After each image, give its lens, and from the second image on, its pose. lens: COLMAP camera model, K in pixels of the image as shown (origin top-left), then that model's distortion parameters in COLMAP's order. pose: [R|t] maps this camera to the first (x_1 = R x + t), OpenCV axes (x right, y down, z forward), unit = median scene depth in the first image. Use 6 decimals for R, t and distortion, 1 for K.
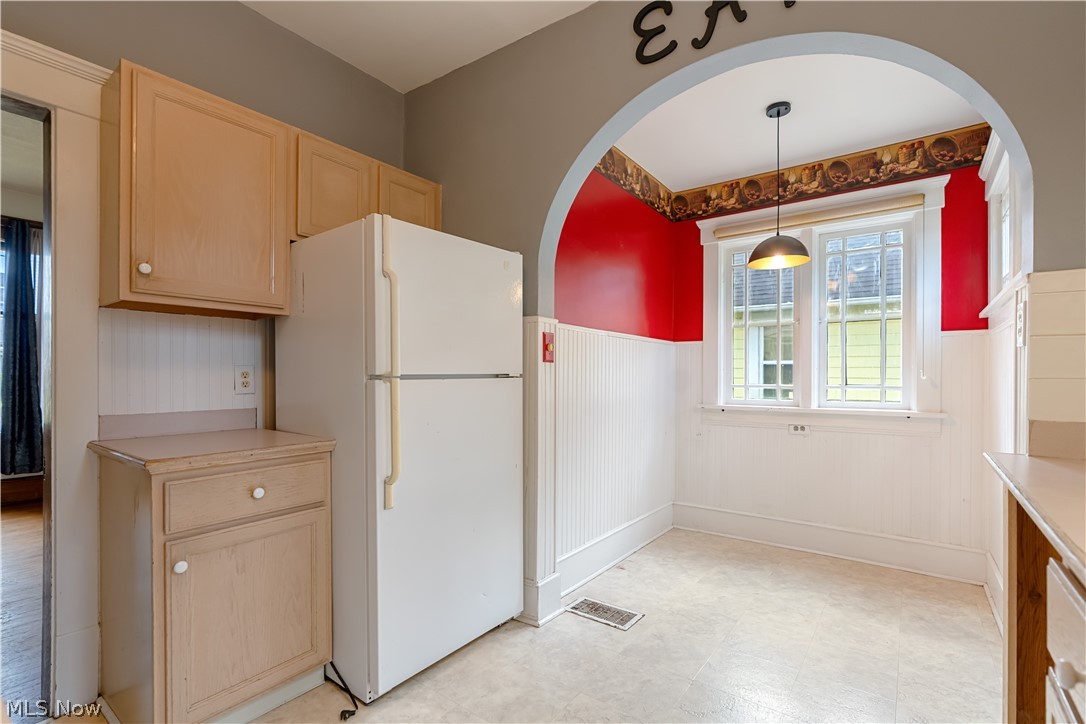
lens RADIAL K [[494.4, 0, 549.7], [0, 494.4, 390.6], [0, 0, 1]] dist [-0.006777, 0.002145]
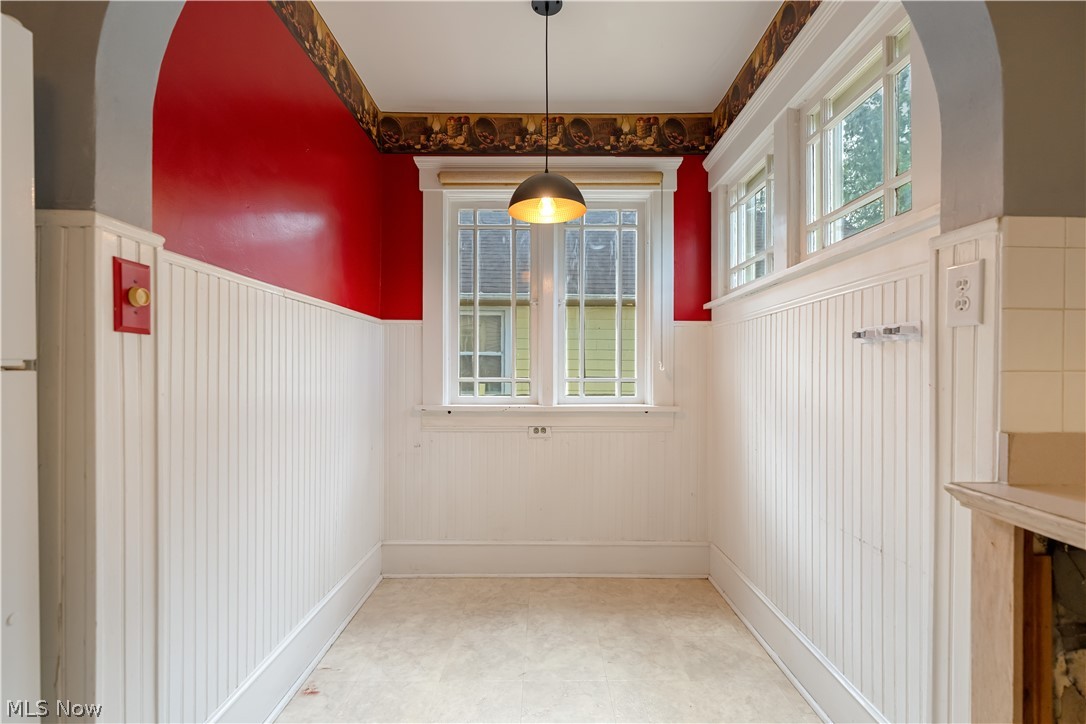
lens RADIAL K [[494.4, 0, 543.5], [0, 494.4, 372.3], [0, 0, 1]] dist [-0.006777, 0.002145]
pose [[0.810722, -0.004005, 0.585418, 0.026928], [0.015854, 0.999760, -0.015116, -0.009429], [-0.585217, 0.021536, 0.810591, 0.356852]]
